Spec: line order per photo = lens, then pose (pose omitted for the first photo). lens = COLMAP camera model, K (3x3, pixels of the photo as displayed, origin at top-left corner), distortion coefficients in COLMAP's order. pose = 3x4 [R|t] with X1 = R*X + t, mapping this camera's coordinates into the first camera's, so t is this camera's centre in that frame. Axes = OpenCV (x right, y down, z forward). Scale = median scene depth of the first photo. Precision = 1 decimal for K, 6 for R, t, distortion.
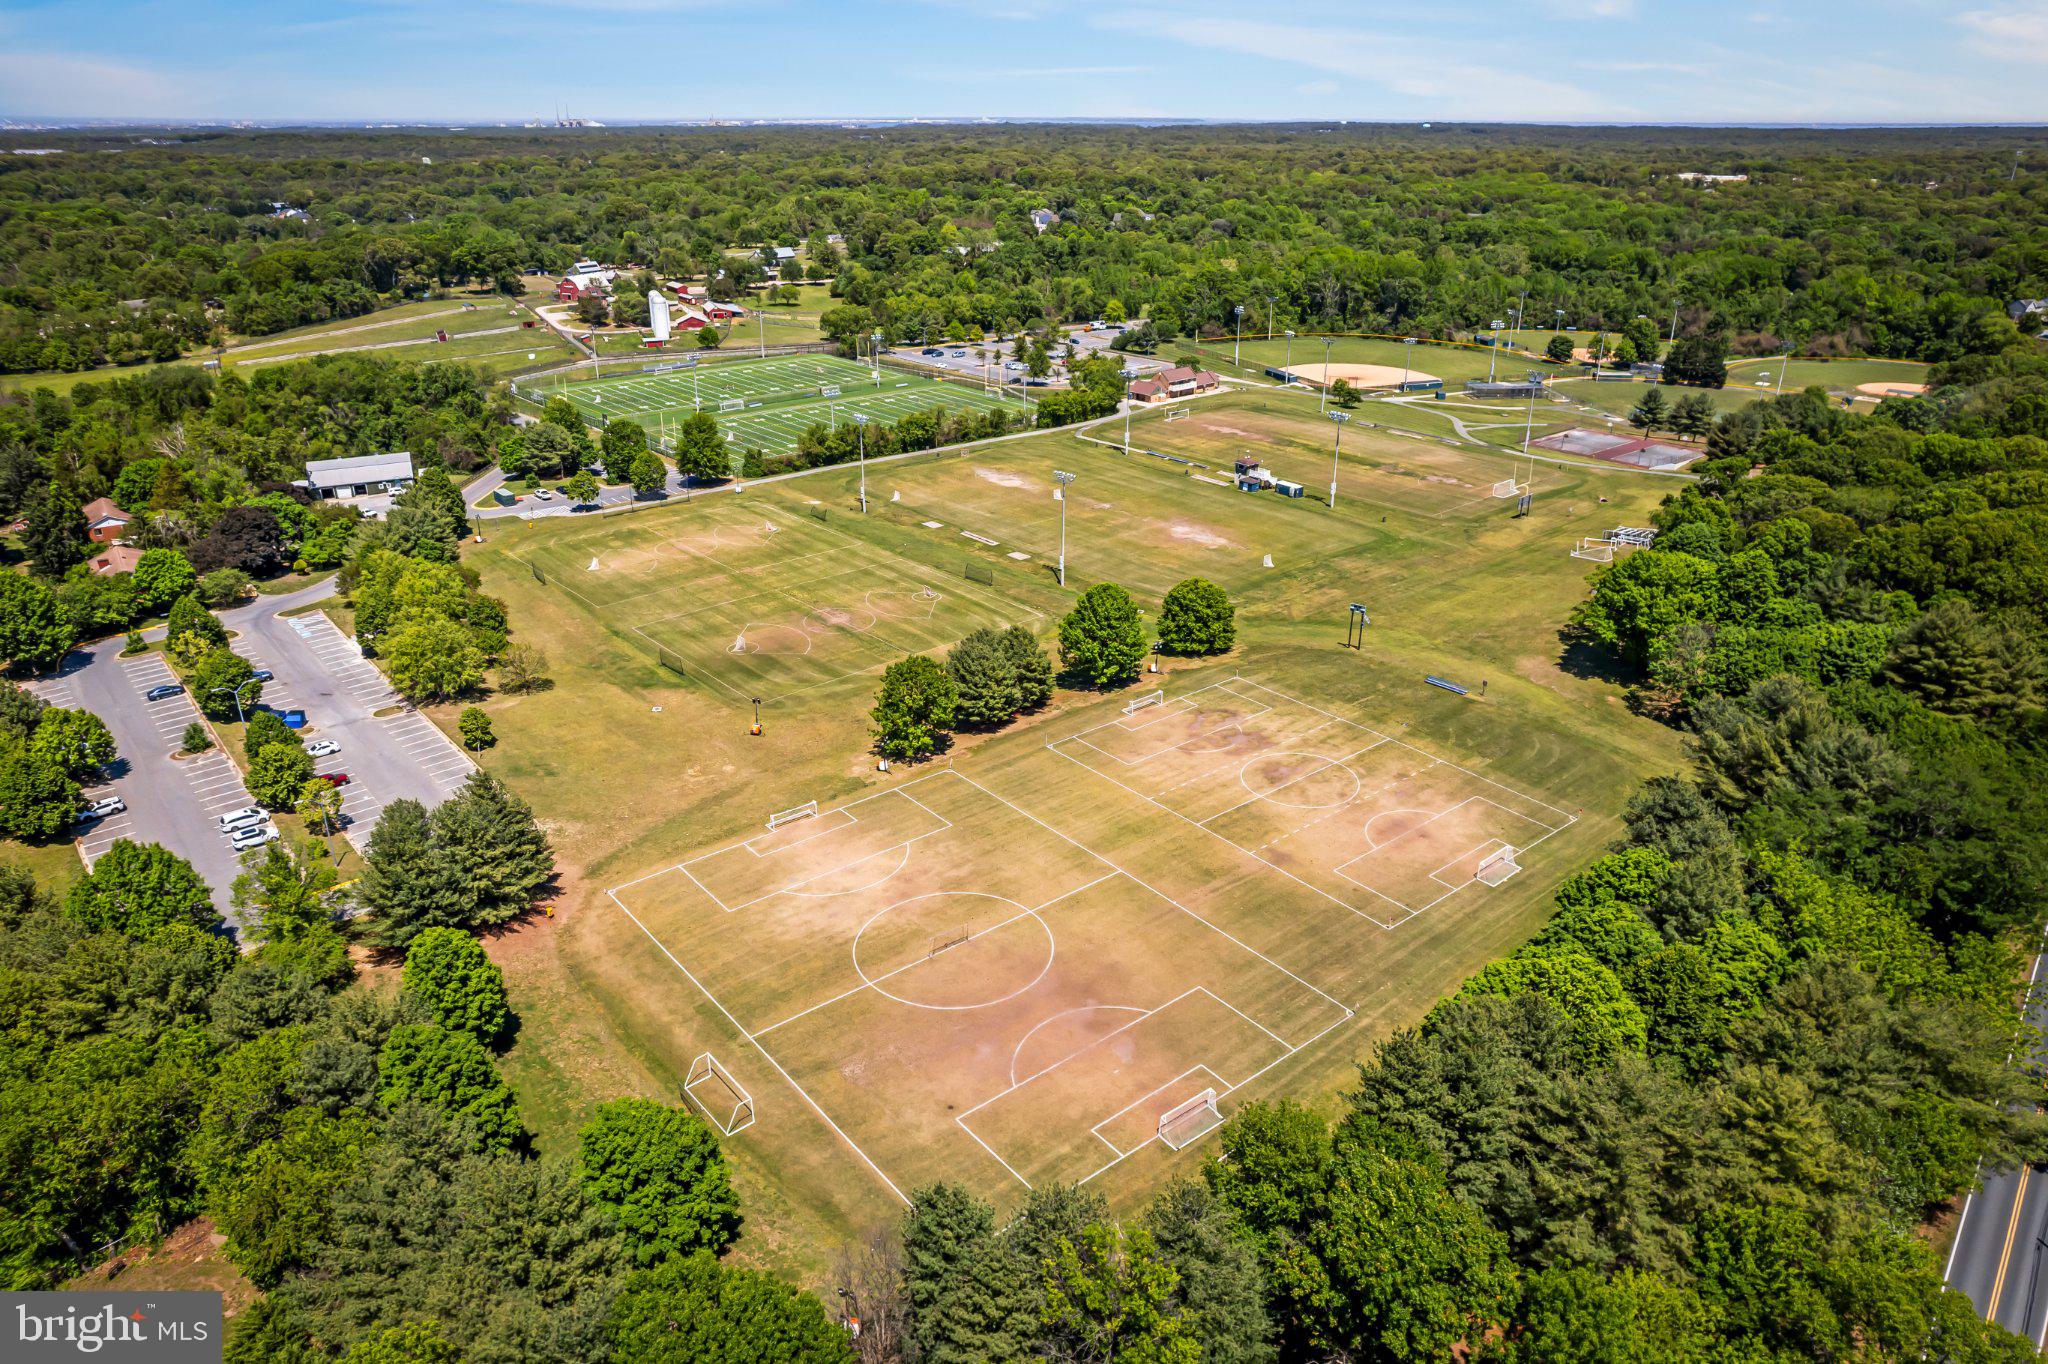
lens RADIAL K [[1314.1, 0, 1024.1], [0, 1314.1, 681.8], [0, 0, 1]] dist [-0.000372, 0.000021]
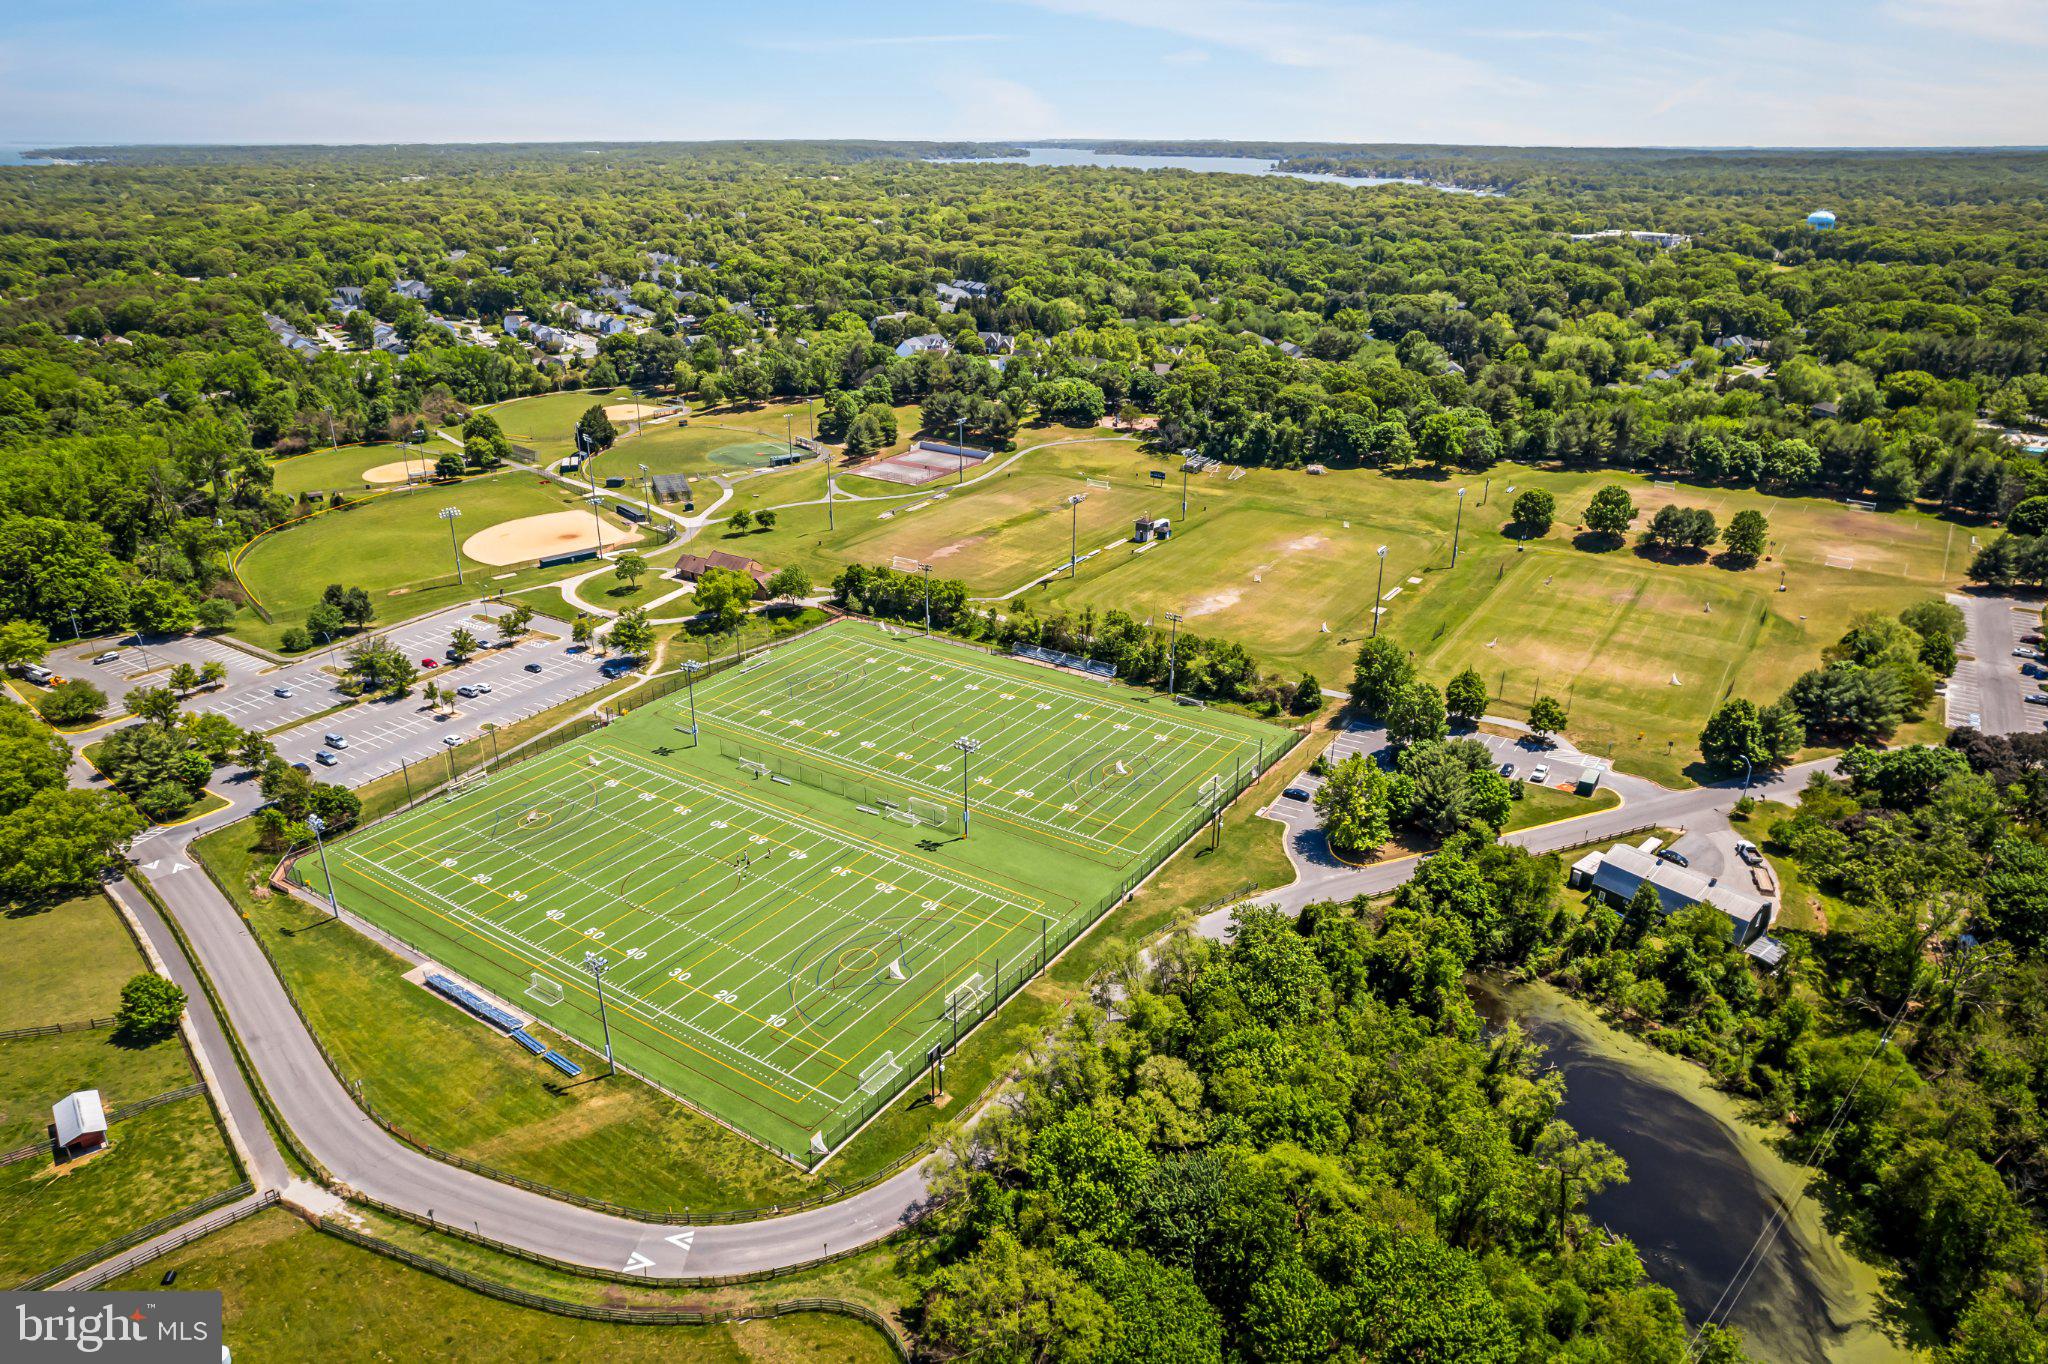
lens RADIAL K [[1314.1, 0, 1024.0], [0, 1314.1, 682.0], [0, 0, 1]] dist [-0.000372, 0.000021]
pose [[-0.286956, -0.380881, 0.878969, -1.074598], [0.362691, 0.806052, 0.467691, -0.760260], [-0.886629, 0.453001, -0.093159, 1.476998]]
